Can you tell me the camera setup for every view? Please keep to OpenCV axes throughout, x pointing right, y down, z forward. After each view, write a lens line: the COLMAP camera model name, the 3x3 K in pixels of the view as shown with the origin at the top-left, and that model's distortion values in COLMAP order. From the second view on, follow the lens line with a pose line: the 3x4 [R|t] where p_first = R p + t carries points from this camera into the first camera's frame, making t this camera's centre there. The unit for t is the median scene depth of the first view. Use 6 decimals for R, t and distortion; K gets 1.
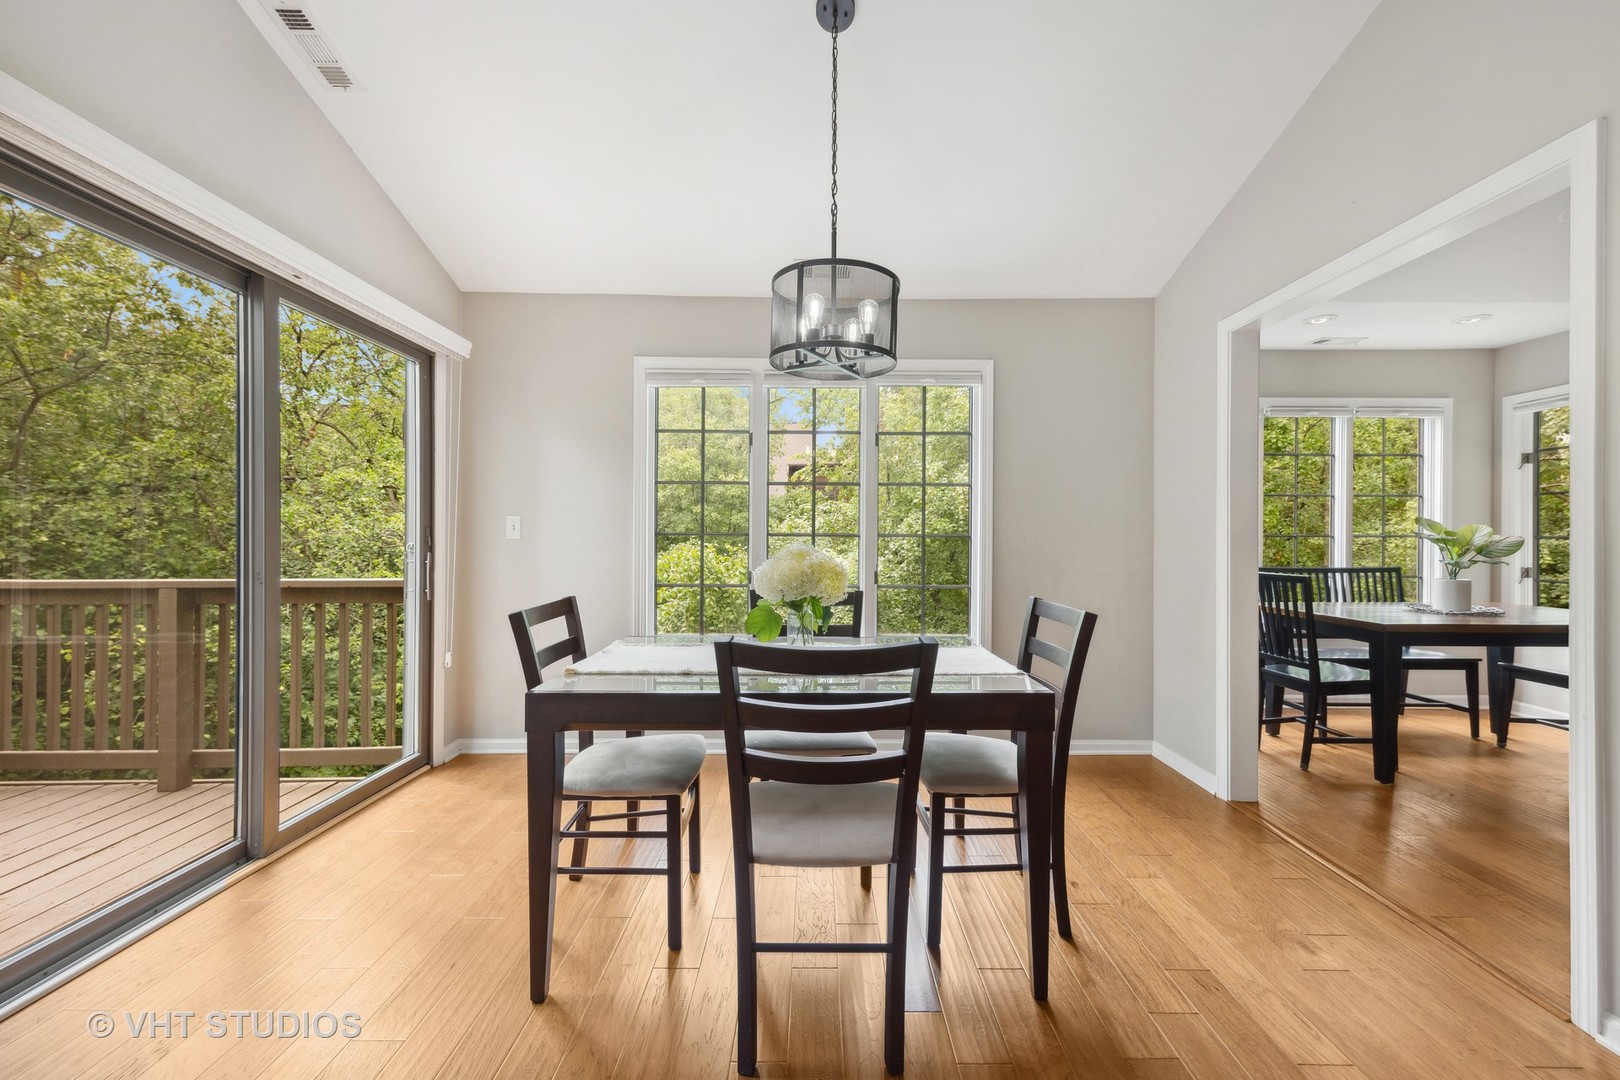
lens RADIAL K [[631.6, 0, 815.4], [0, 631.6, 541.7], [0, 0, 1]] dist [0.012741, -0.000009]
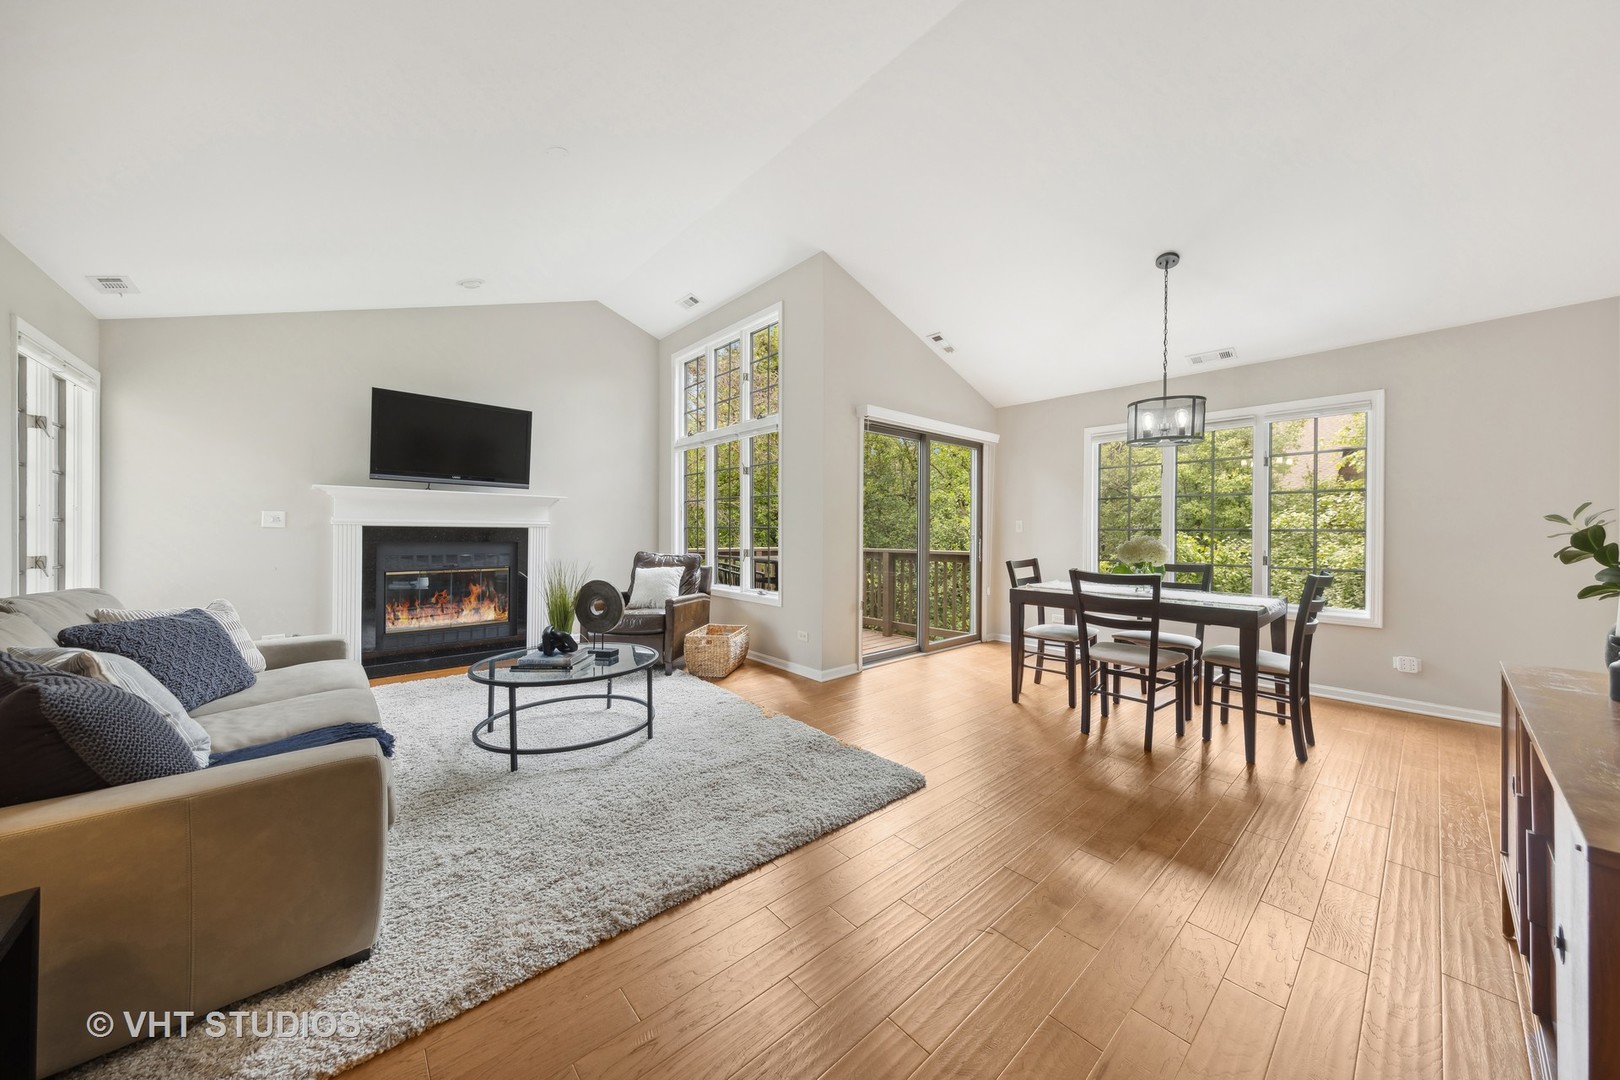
lens RADIAL K [[550.5, 0, 814.2], [0, 550.5, 533.6], [0, 0, 1]] dist [0.000720, 0.000017]
pose [[0.663510, 0.002939, -0.748162, 0.373377], [-0.003468, 0.999994, 0.000853, 0.000403], [0.748159, 0.002029, 0.663516, -0.595455]]
